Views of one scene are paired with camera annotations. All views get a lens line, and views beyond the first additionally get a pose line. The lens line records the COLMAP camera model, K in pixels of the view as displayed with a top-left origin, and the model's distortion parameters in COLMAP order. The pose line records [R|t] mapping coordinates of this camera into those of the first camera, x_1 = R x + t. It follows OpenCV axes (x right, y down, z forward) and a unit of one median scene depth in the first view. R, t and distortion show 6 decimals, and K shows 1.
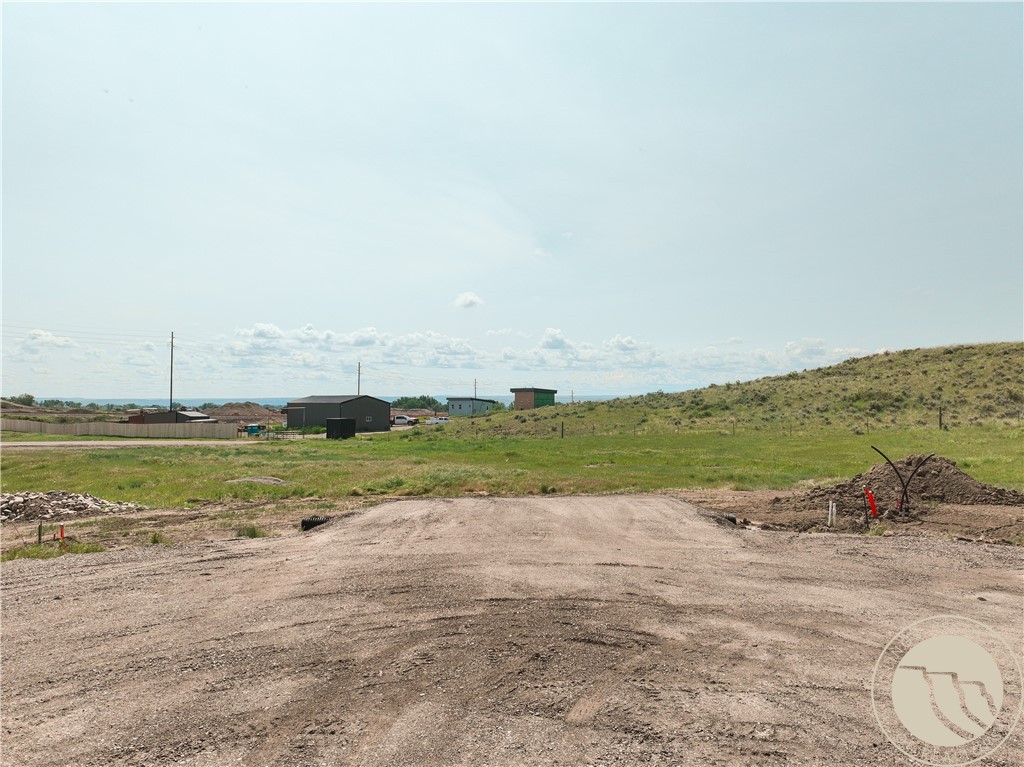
lens RADIAL K [[718.2, 0, 512.0], [0, 718.2, 383.5], [0, 0, 1]] dist [0.002016, 0.012806]
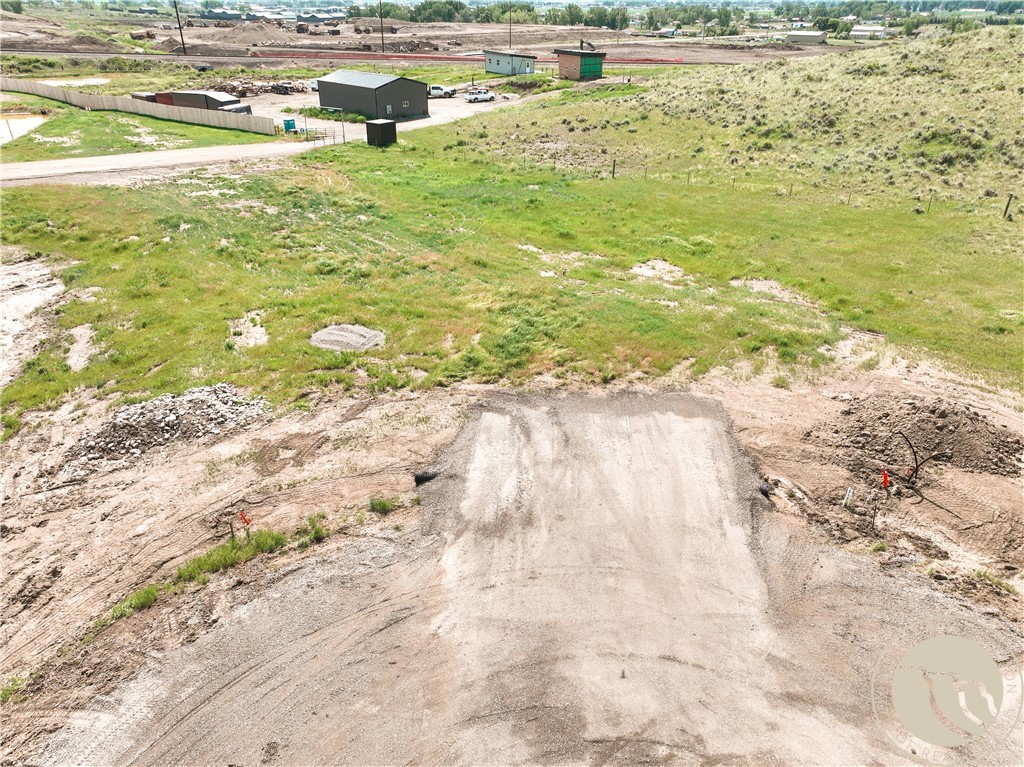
lens RADIAL K [[718.2, 0, 512.0], [0, 718.2, 383.5], [0, 0, 1]] dist [0.002016, 0.012806]
pose [[0.999019, 0.023244, -0.037684, -0.078764], [-0.001249, 0.865575, 0.500778, -0.552744], [0.044258, -0.500240, 0.864755, 0.011124]]
